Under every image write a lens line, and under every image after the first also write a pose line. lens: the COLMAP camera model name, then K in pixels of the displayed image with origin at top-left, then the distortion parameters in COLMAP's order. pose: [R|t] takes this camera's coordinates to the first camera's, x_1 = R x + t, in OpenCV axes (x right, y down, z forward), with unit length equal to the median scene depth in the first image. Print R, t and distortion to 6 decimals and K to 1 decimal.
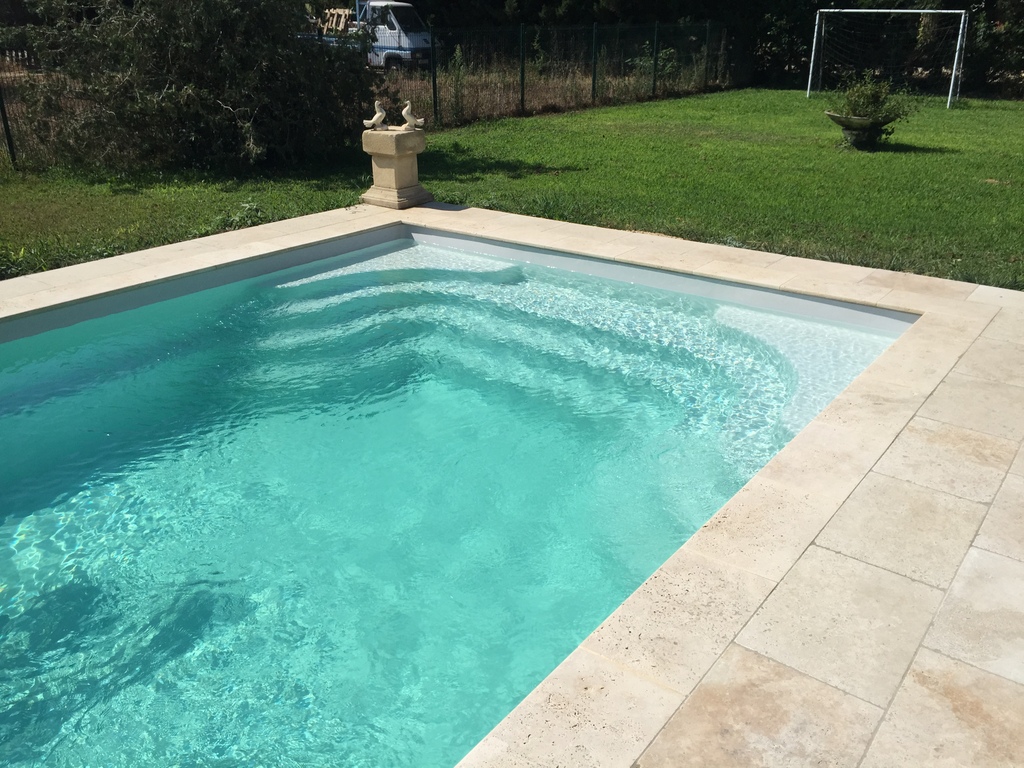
lens RADIAL K [[868.5, 0, 511.6], [0, 868.5, 397.8], [0, 0, 1]] dist [0.082123, -0.127621]
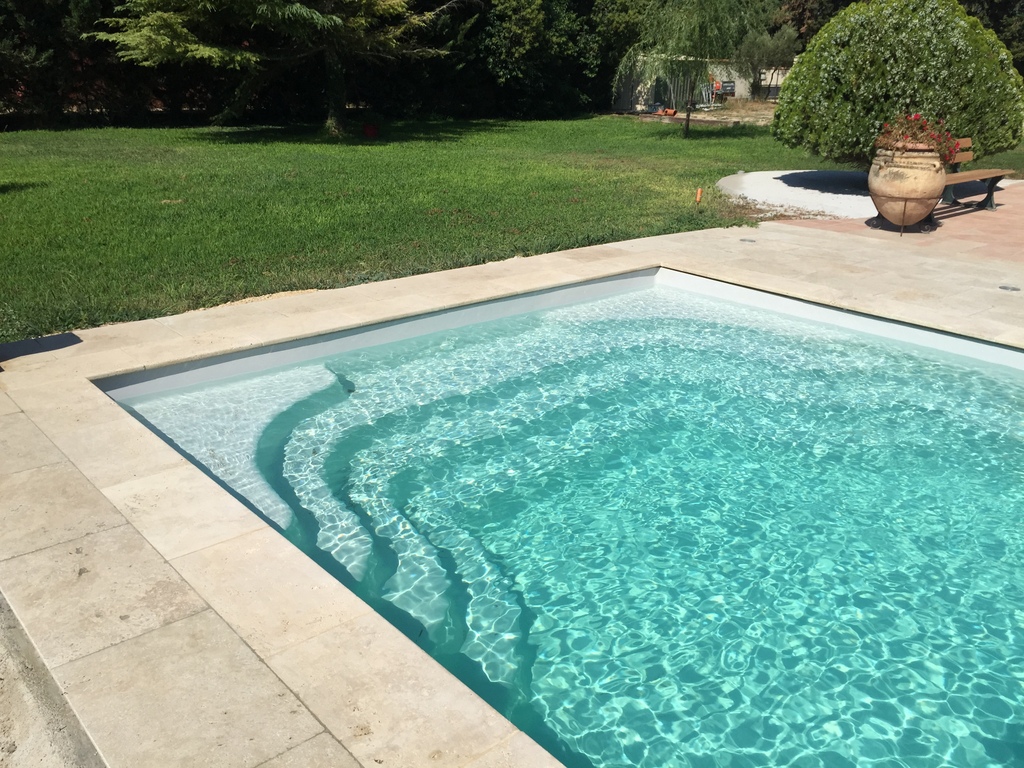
lens RADIAL K [[868.5, 0, 511.6], [0, 868.5, 397.8], [0, 0, 1]] dist [0.082123, -0.127621]
pose [[0.190488, -0.347875, 0.917986, -0.550214], [0.376013, 0.889649, 0.259111, -0.221758], [-0.906823, 0.295817, 0.300273, 0.562947]]
